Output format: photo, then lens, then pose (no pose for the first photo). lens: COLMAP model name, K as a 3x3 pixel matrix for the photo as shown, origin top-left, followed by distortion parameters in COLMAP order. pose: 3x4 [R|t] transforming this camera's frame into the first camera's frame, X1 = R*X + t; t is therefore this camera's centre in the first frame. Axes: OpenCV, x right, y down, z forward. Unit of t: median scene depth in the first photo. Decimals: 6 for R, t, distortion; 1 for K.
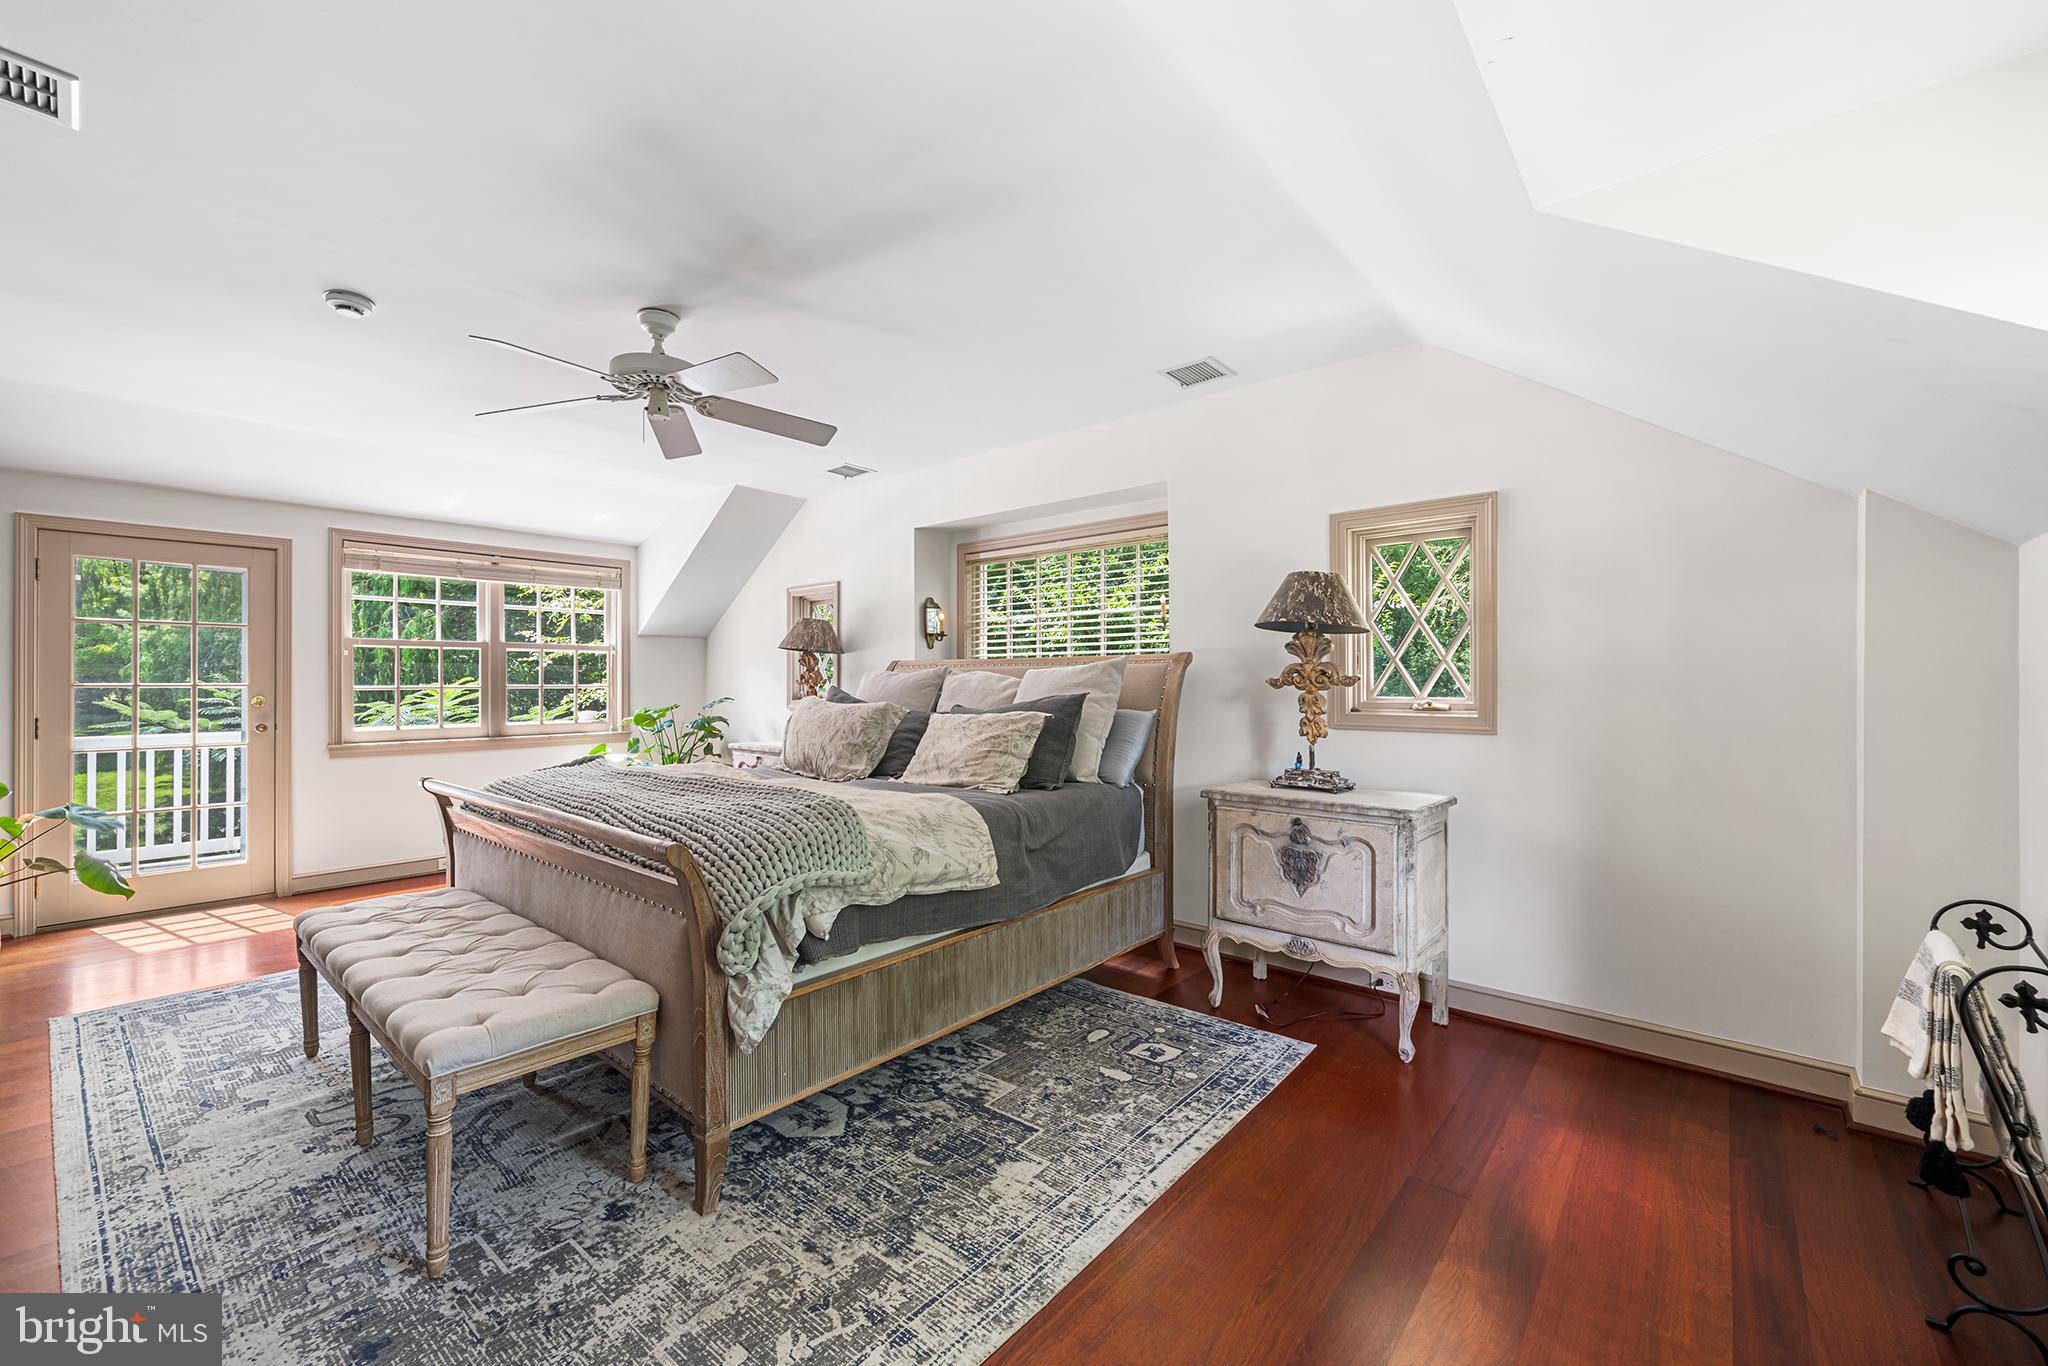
lens RADIAL K [[827.3, 0, 1033.2], [0, 827.3, 676.8], [0, 0, 1]] dist [-0.002950, 0.000651]
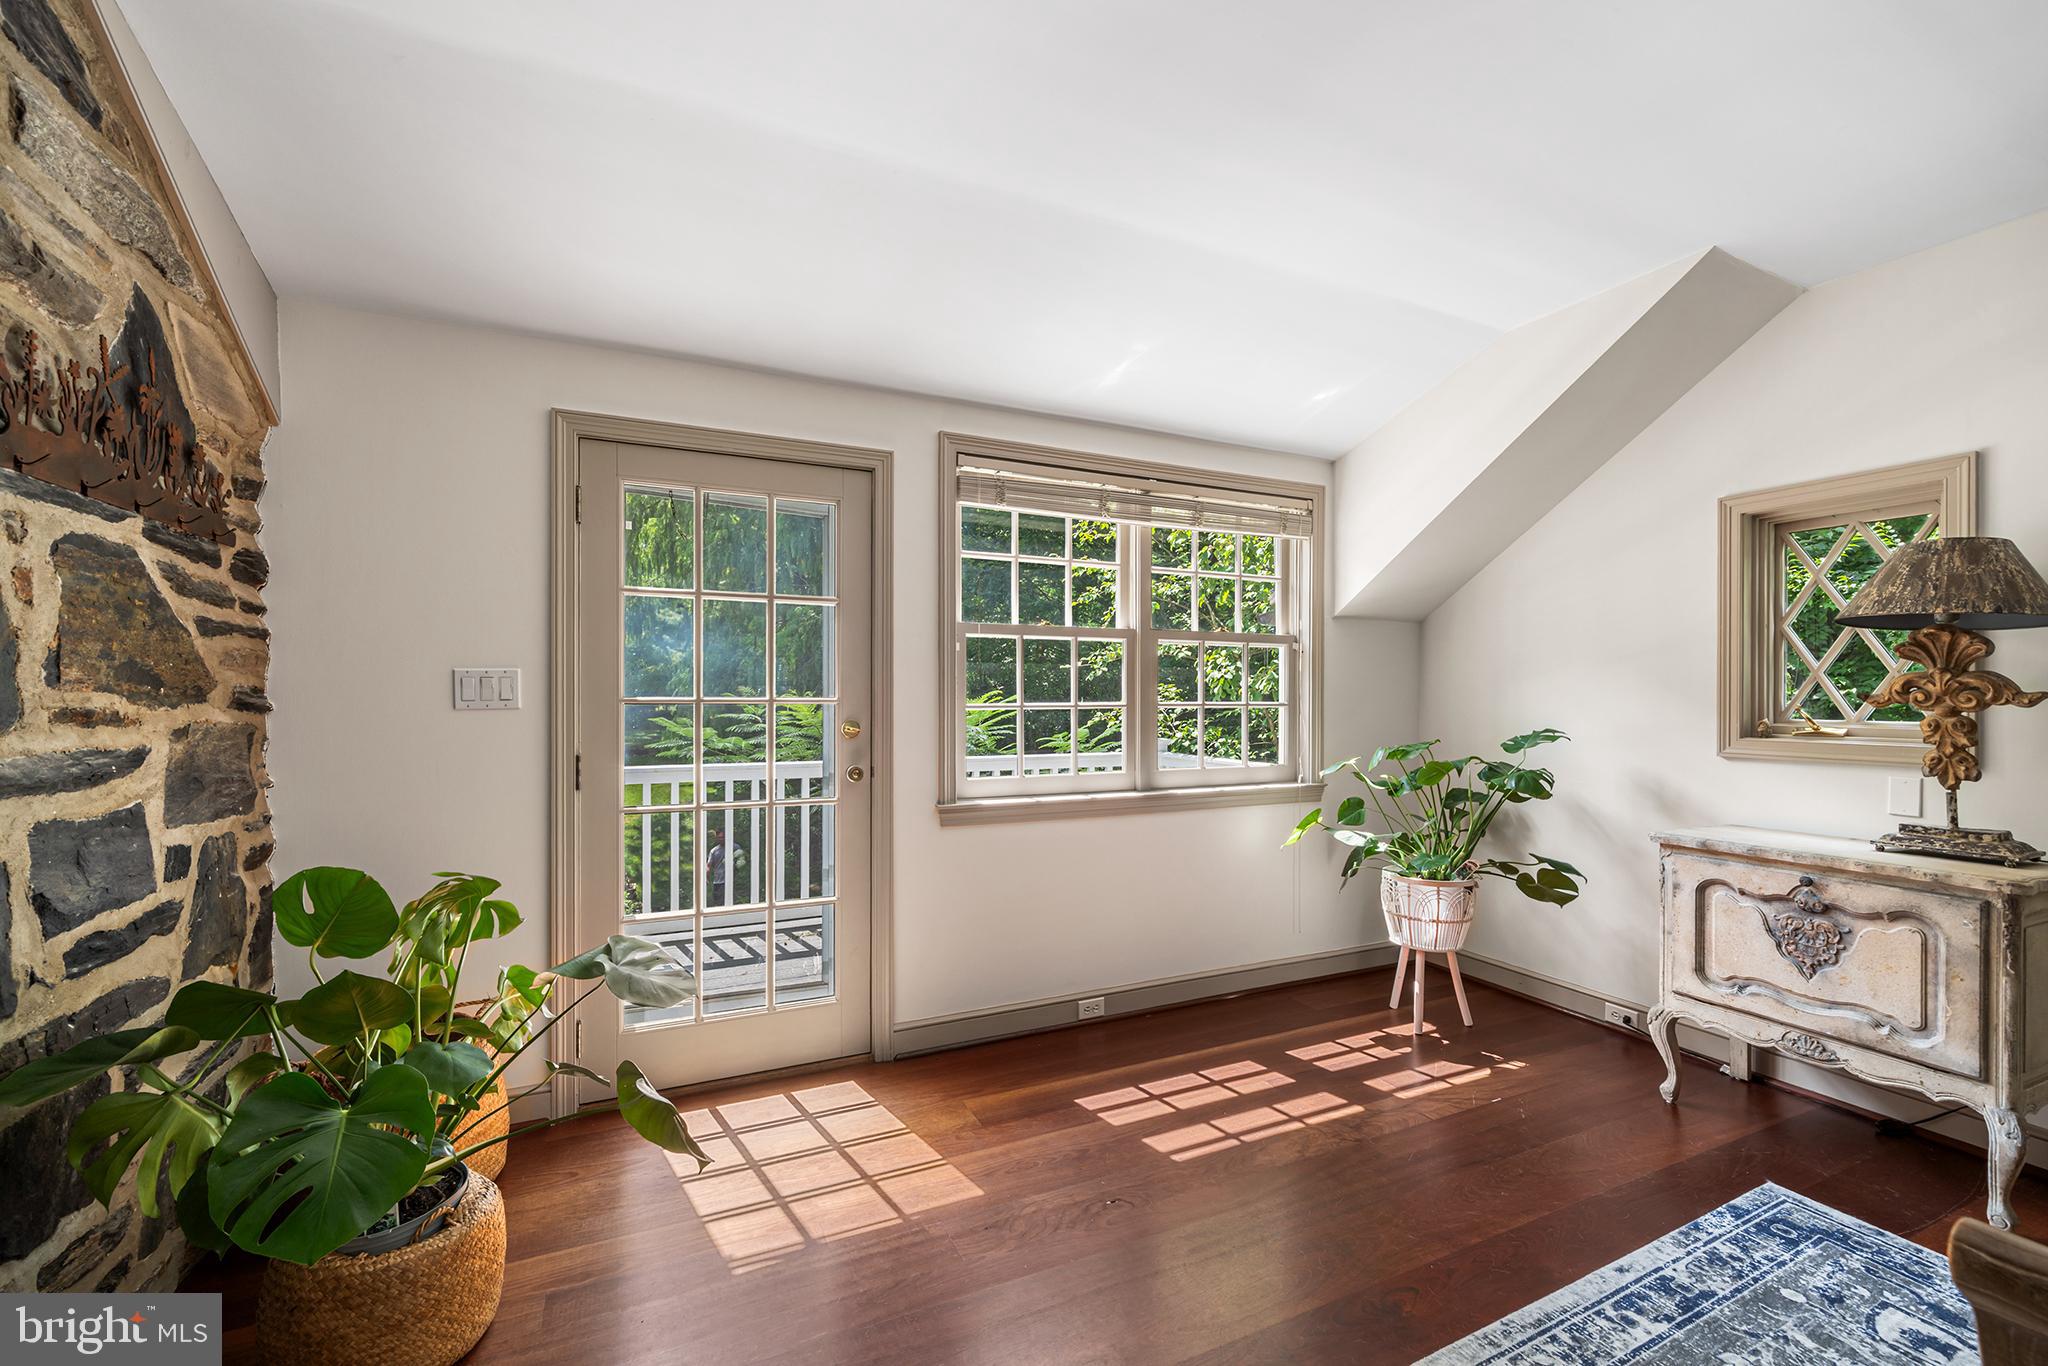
lens RADIAL K [[827.3, 0, 1019.1], [0, 827.3, 697.9], [0, 0, 1]] dist [-0.002950, 0.000651]
pose [[0.909079, 0.004170, -0.416604, -0.584924], [-0.000906, 0.999967, 0.008034, 0.002978], [0.416624, -0.006926, 0.909053, 0.515689]]
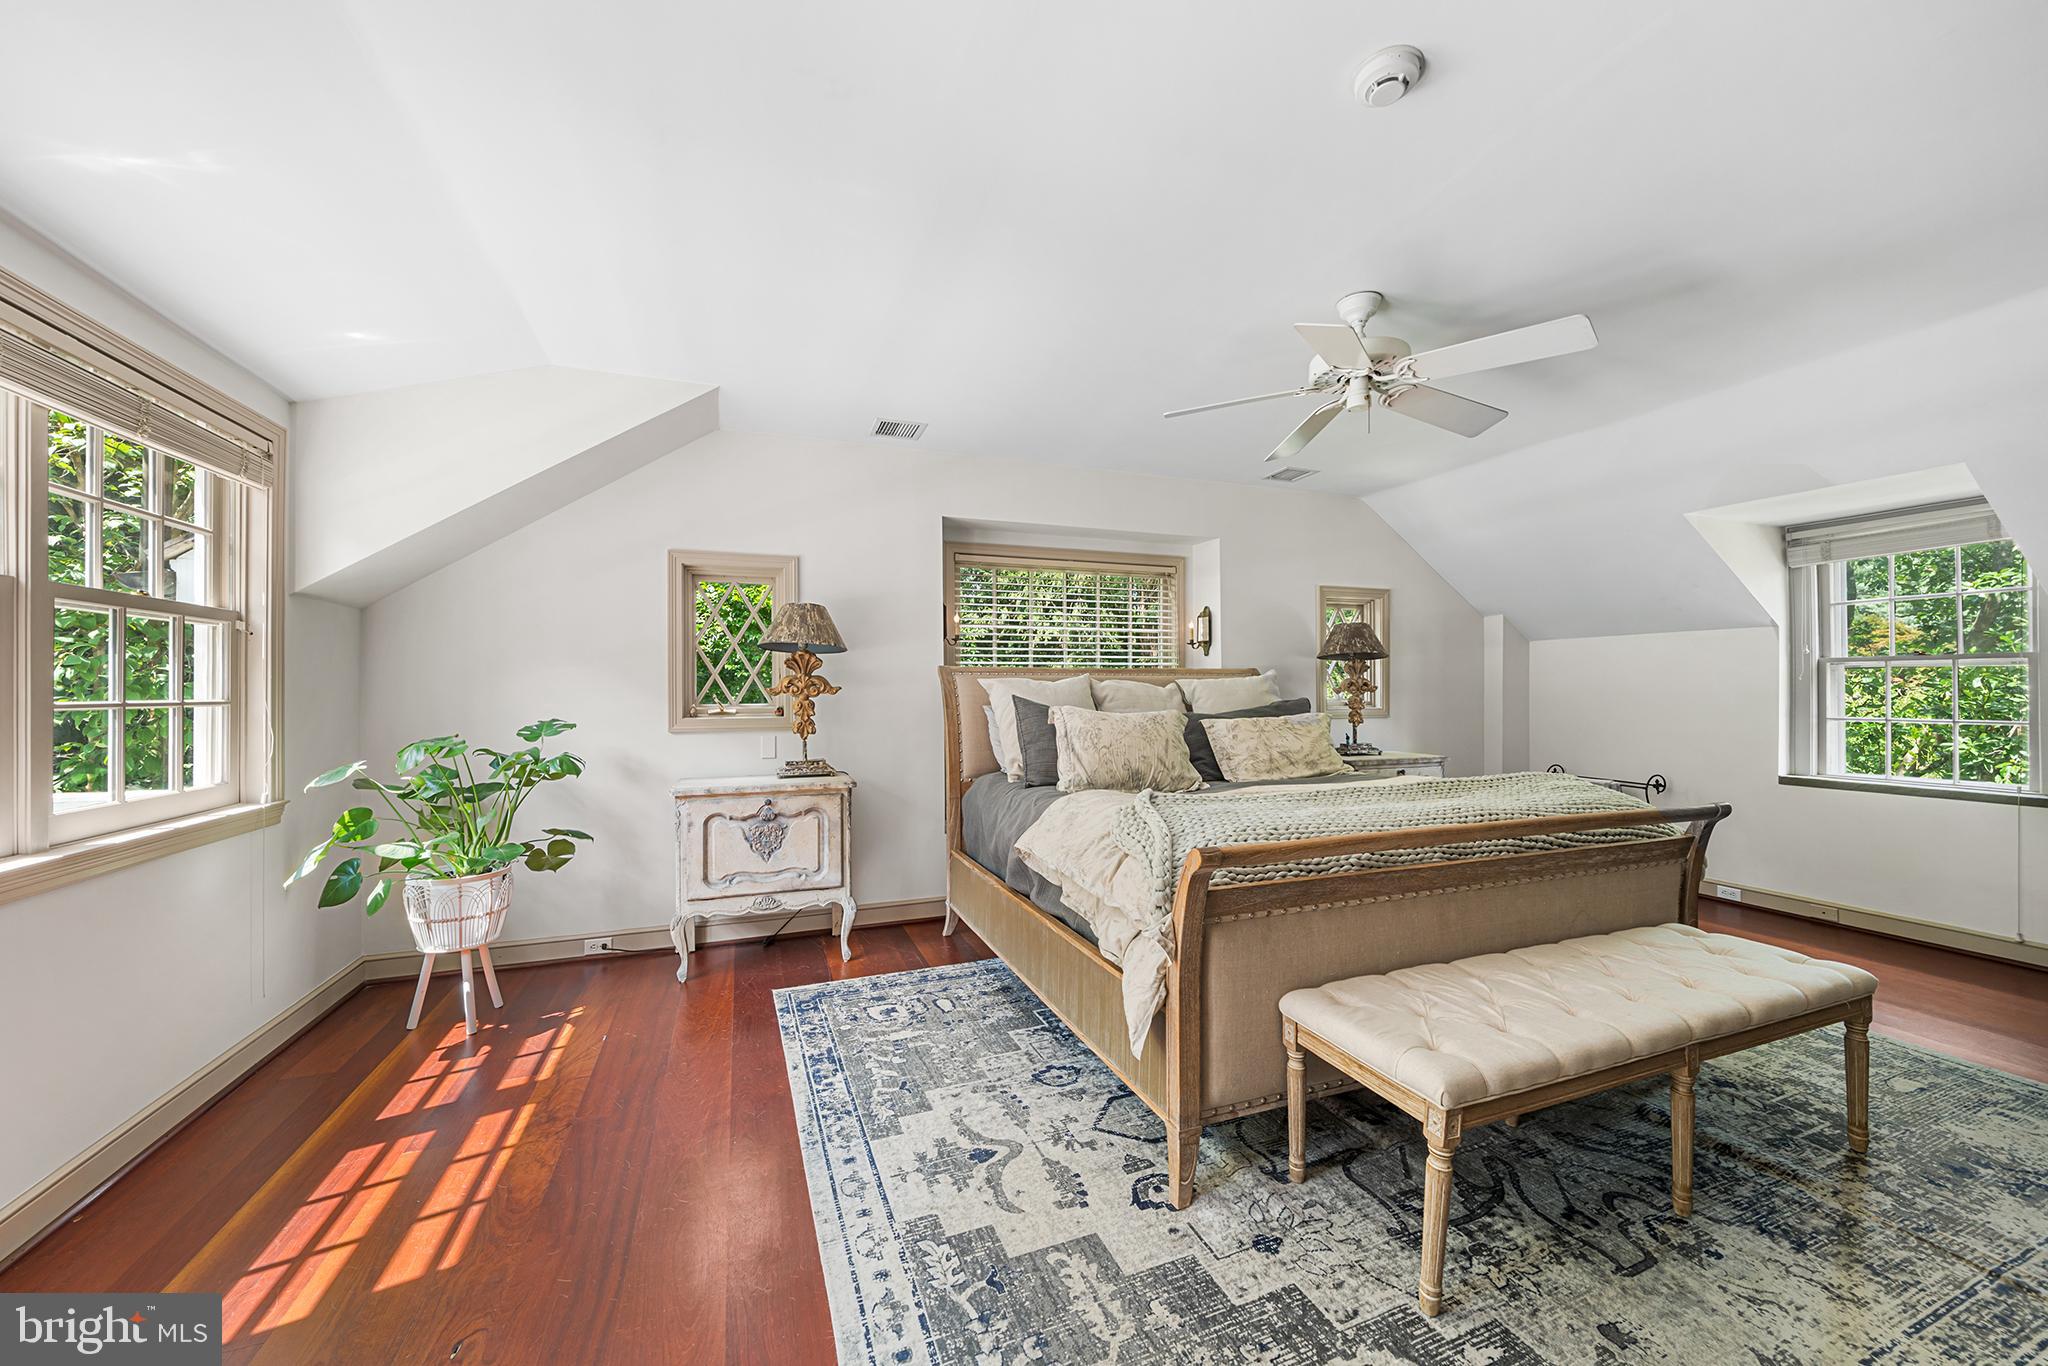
lens RADIAL K [[754.3, 0, 1020.9], [0, 754.3, 684.0], [0, 0, 1]] dist [-0.002843, 0.000126]
pose [[0.481423, 0.006285, 0.876466, -0.878023], [-0.002847, 0.999980, -0.005606, 0.004034], [-0.876484, 0.000203, 0.481431, 0.583808]]
